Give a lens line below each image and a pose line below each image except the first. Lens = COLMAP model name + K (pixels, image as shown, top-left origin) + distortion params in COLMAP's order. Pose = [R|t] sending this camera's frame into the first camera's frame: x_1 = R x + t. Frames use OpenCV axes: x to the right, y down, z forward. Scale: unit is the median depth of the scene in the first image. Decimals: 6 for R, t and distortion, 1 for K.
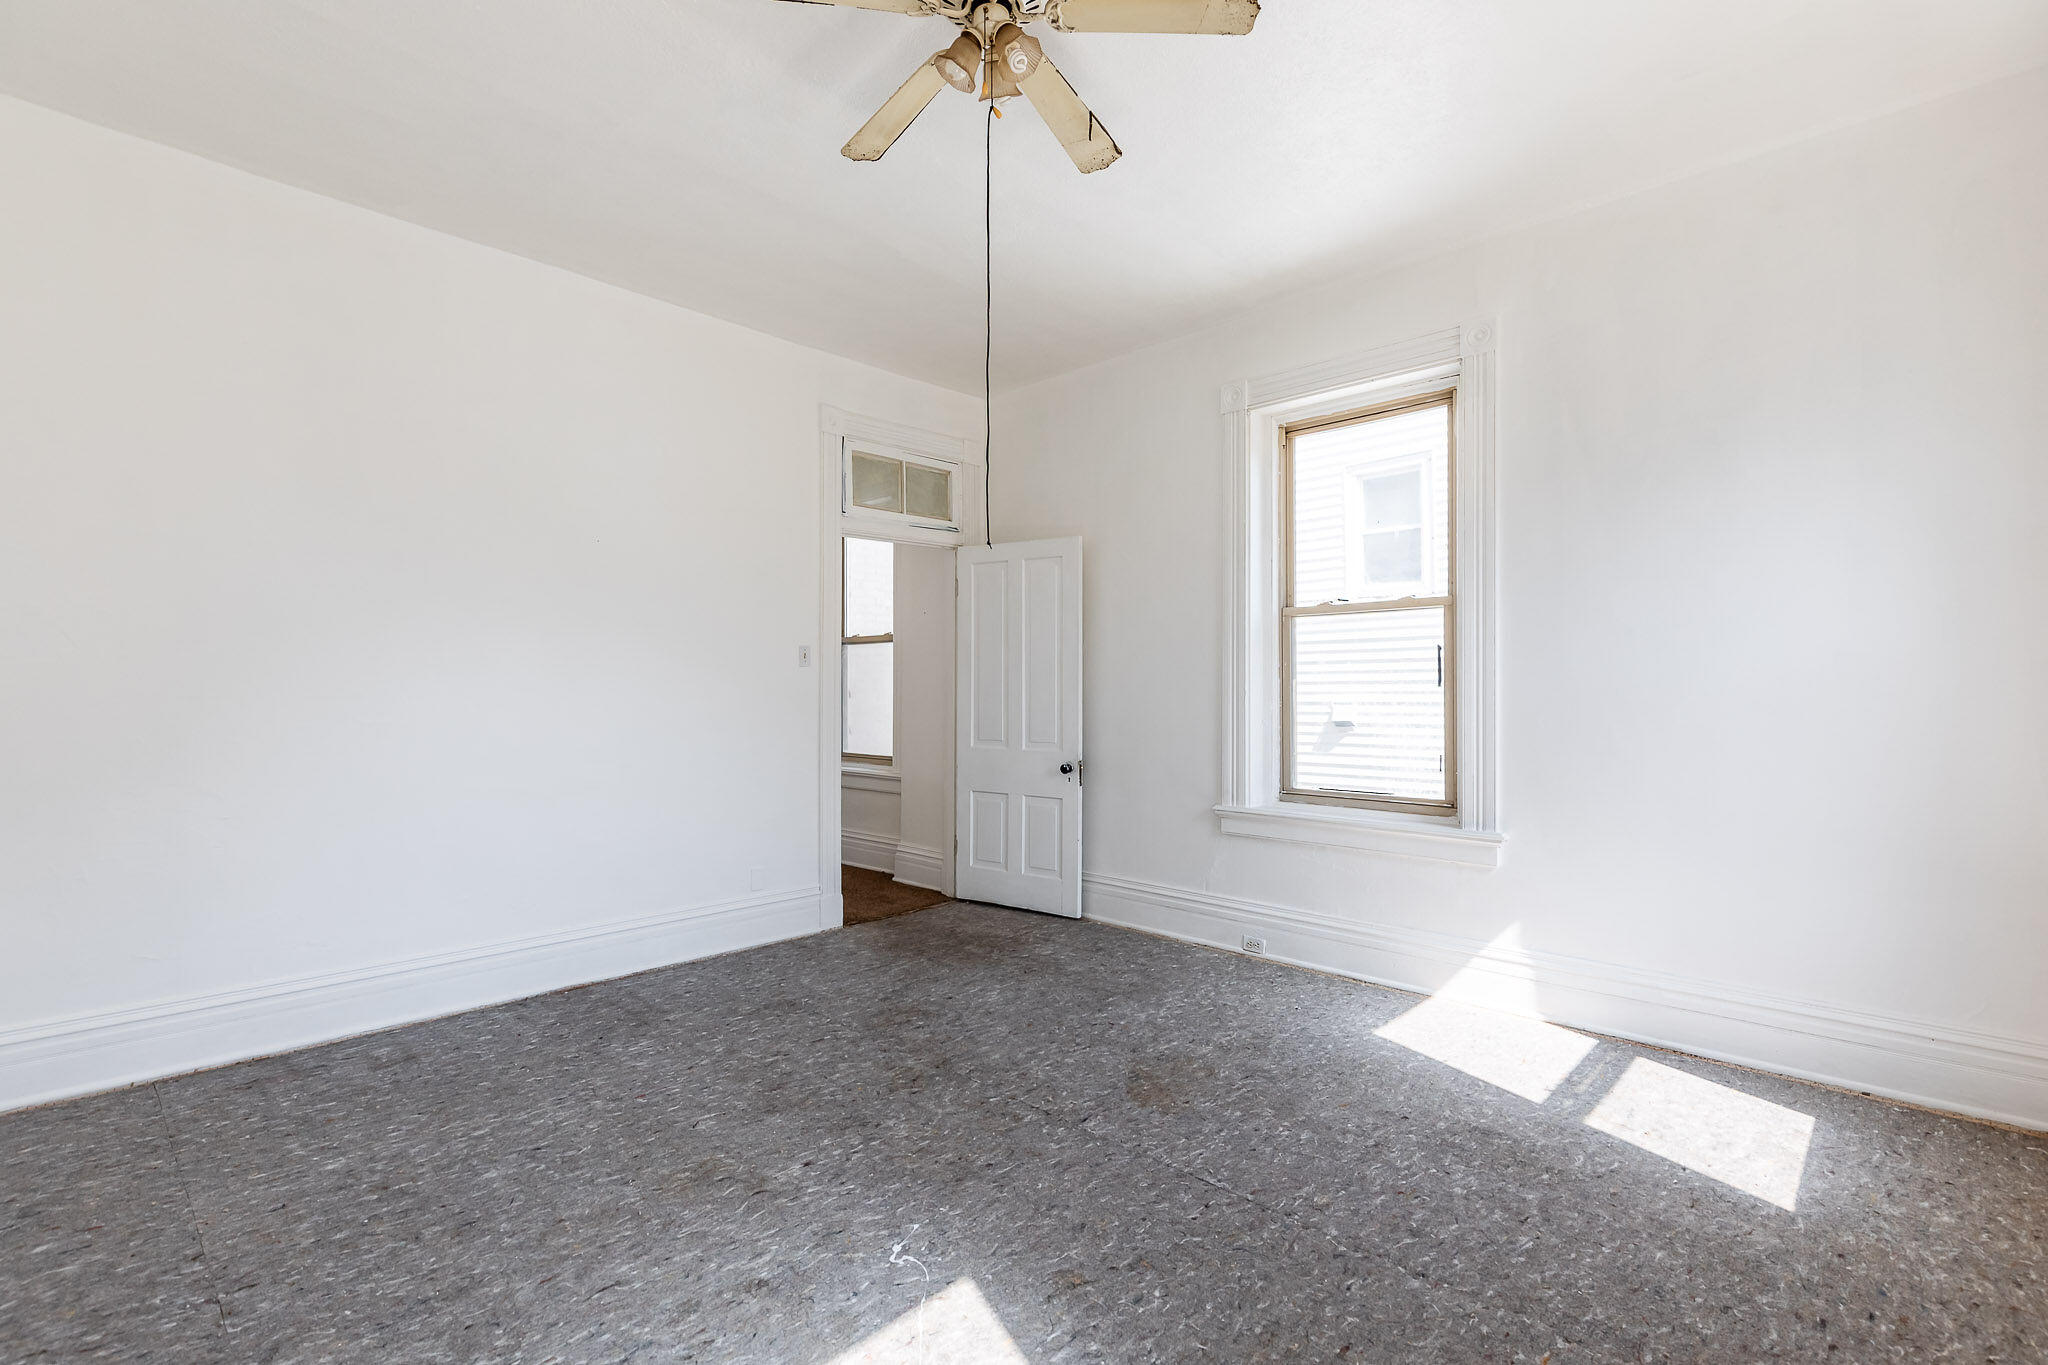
lens RADIAL K [[919.0, 0, 1027.6], [0, 919.0, 694.0], [0, 0, 1]] dist [0.013164, -0.000332]
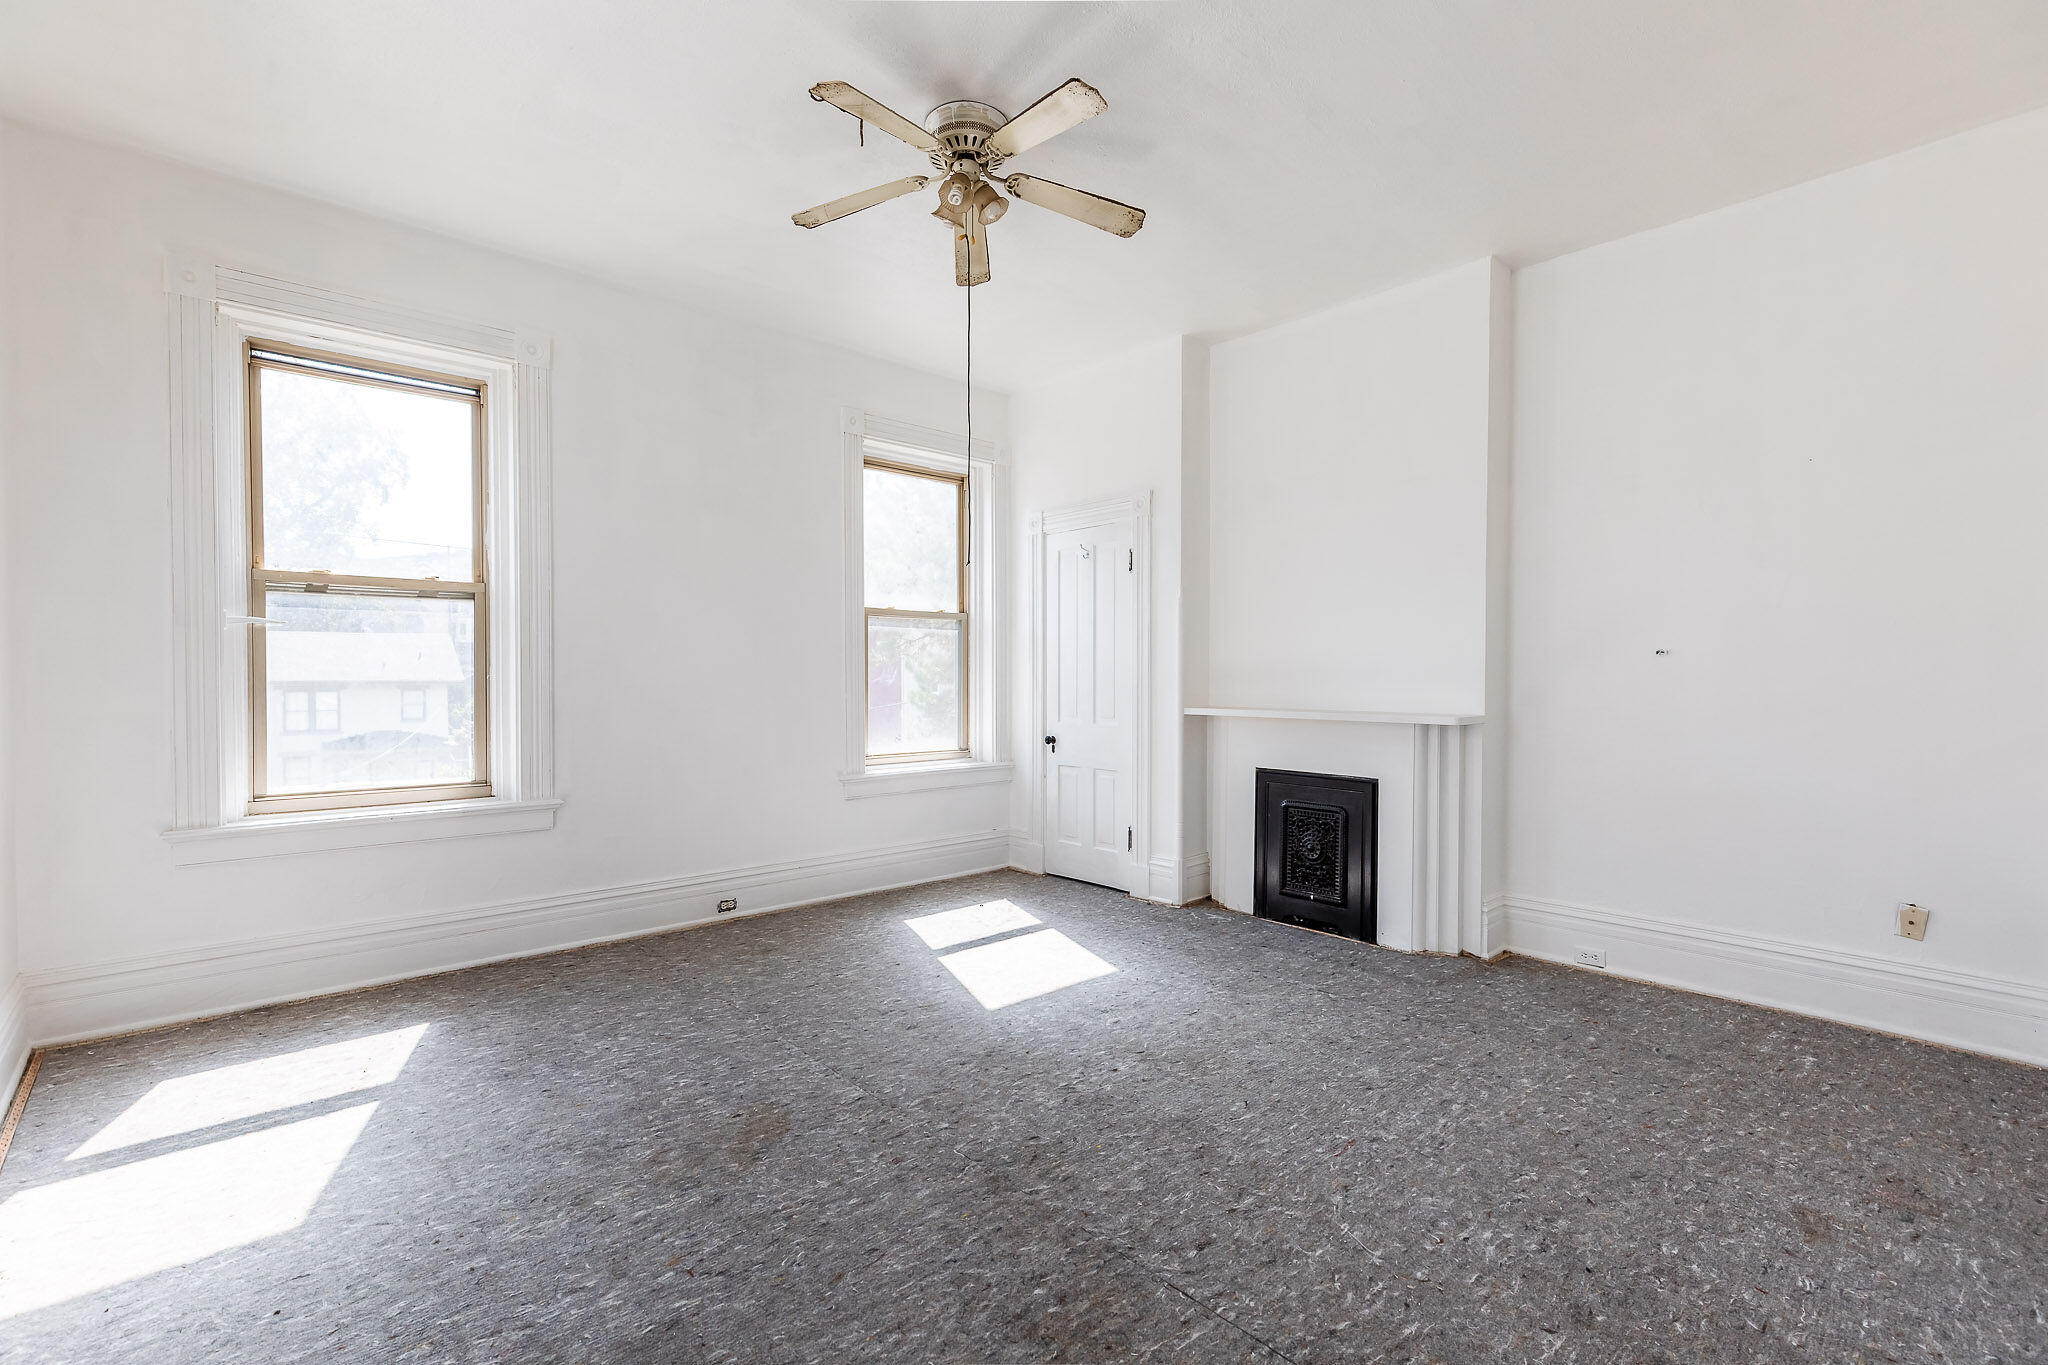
lens RADIAL K [[919.0, 0, 1021.1], [0, 919.0, 686.0], [0, 0, 1]] dist [0.013164, -0.000332]
pose [[-0.996958, -0.001478, 0.077925, -0.184301], [-0.000668, 0.999946, 0.010417, 0.003837], [-0.077936, 0.010334, -0.996905, 1.915598]]
